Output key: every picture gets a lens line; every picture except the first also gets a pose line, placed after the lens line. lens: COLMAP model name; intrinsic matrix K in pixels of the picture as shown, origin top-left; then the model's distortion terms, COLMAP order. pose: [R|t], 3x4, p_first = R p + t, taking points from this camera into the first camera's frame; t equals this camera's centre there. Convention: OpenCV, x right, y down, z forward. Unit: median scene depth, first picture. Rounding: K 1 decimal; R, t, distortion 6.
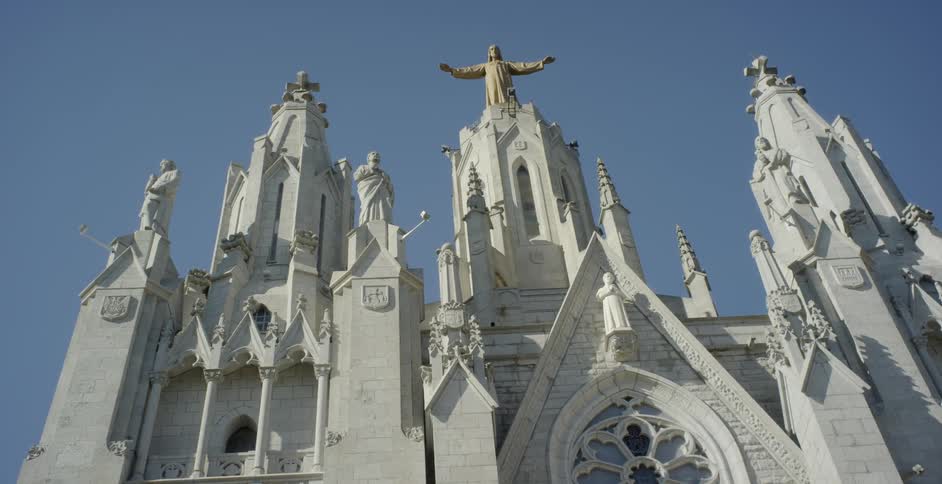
lens RADIAL K [[989.3, 0, 496.3], [0, 989.3, 242.4], [0, 0, 1]] dist [-0.049650, -0.013388]
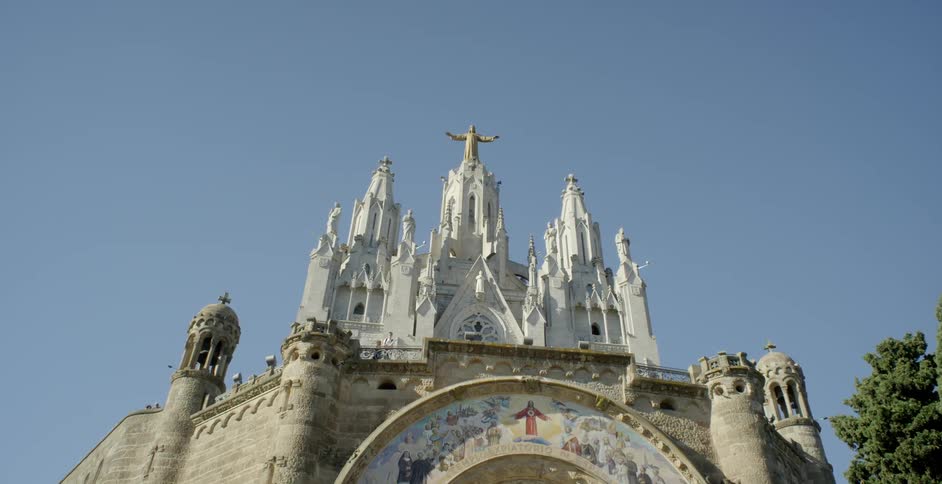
lens RADIAL K [[671.4, 0, 471.0], [0, 671.4, 242.0], [0, 0, 1]] dist [-0.002430, -0.000797]
pose [[0.990058, 0.140627, -0.003066, 0.067000], [-0.138714, 0.979741, 0.144449, -0.312558], [0.023317, -0.142587, 0.989508, -0.927585]]
